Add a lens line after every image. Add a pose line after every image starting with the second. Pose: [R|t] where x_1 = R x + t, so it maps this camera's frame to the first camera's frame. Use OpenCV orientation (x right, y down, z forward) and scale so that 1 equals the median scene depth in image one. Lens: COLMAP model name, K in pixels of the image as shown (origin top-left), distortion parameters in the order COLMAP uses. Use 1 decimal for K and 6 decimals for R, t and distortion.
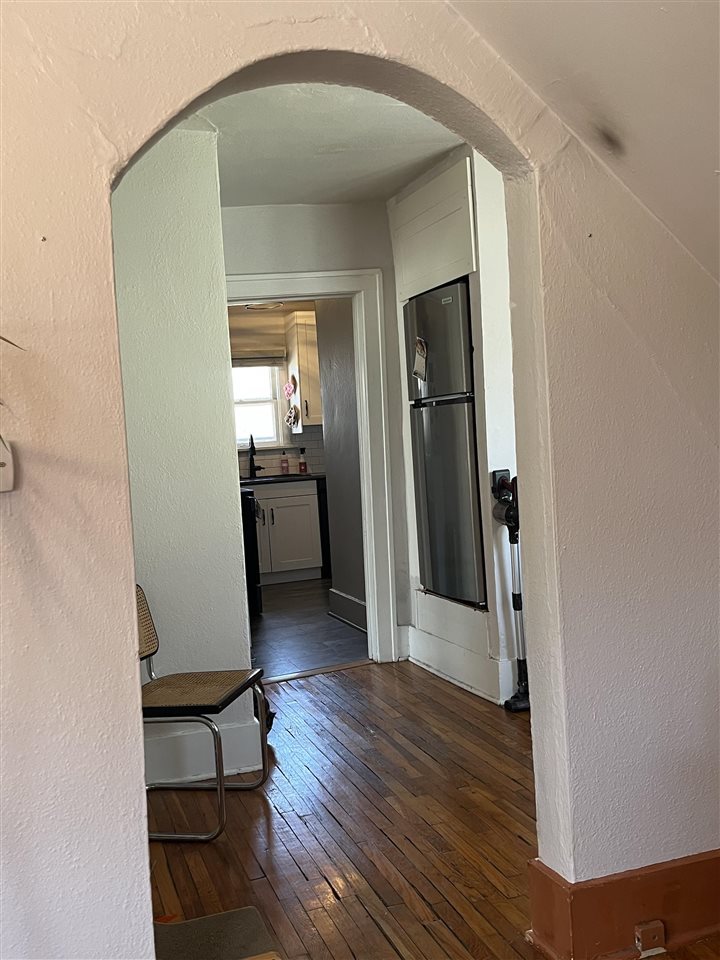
lens RADIAL K [[963.4, 0, 360.0], [0, 963.4, 480.0], [0, 0, 1]] dist [0.154615, 0.000627]
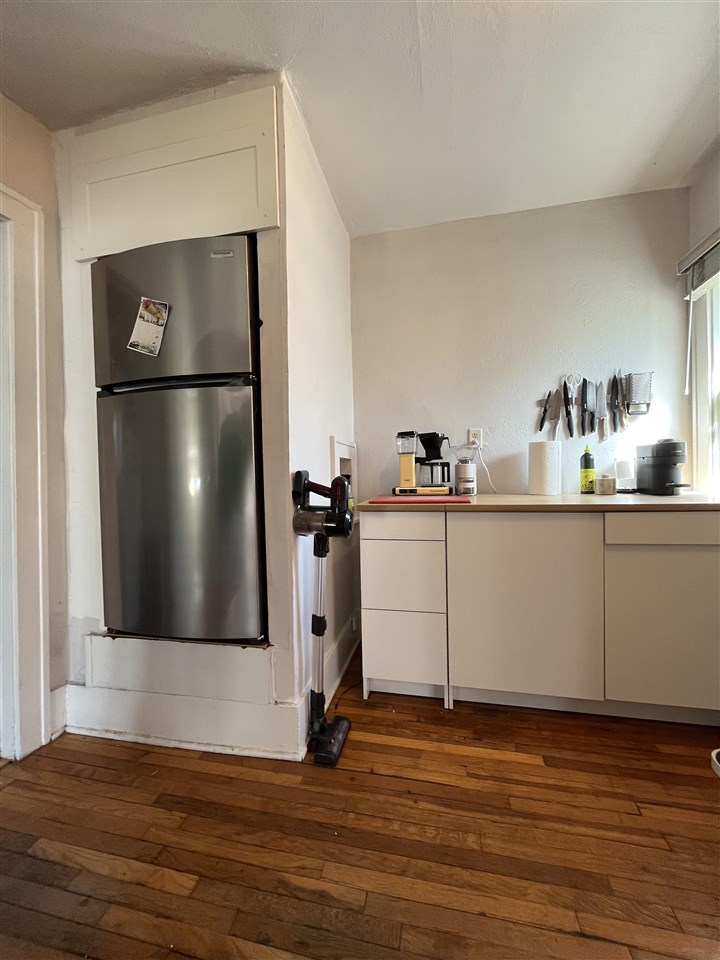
lens RADIAL K [[385.5, 0, 360.0], [0, 385.5, 480.0], [0, 0, 1]] dist [-0.003400, -0.000226]
pose [[0.521481, 0.042227, 0.852218, -0.107077], [0.026259, 0.997507, -0.065494, 0.019801], [-0.852859, 0.056532, 0.519072, 0.743346]]
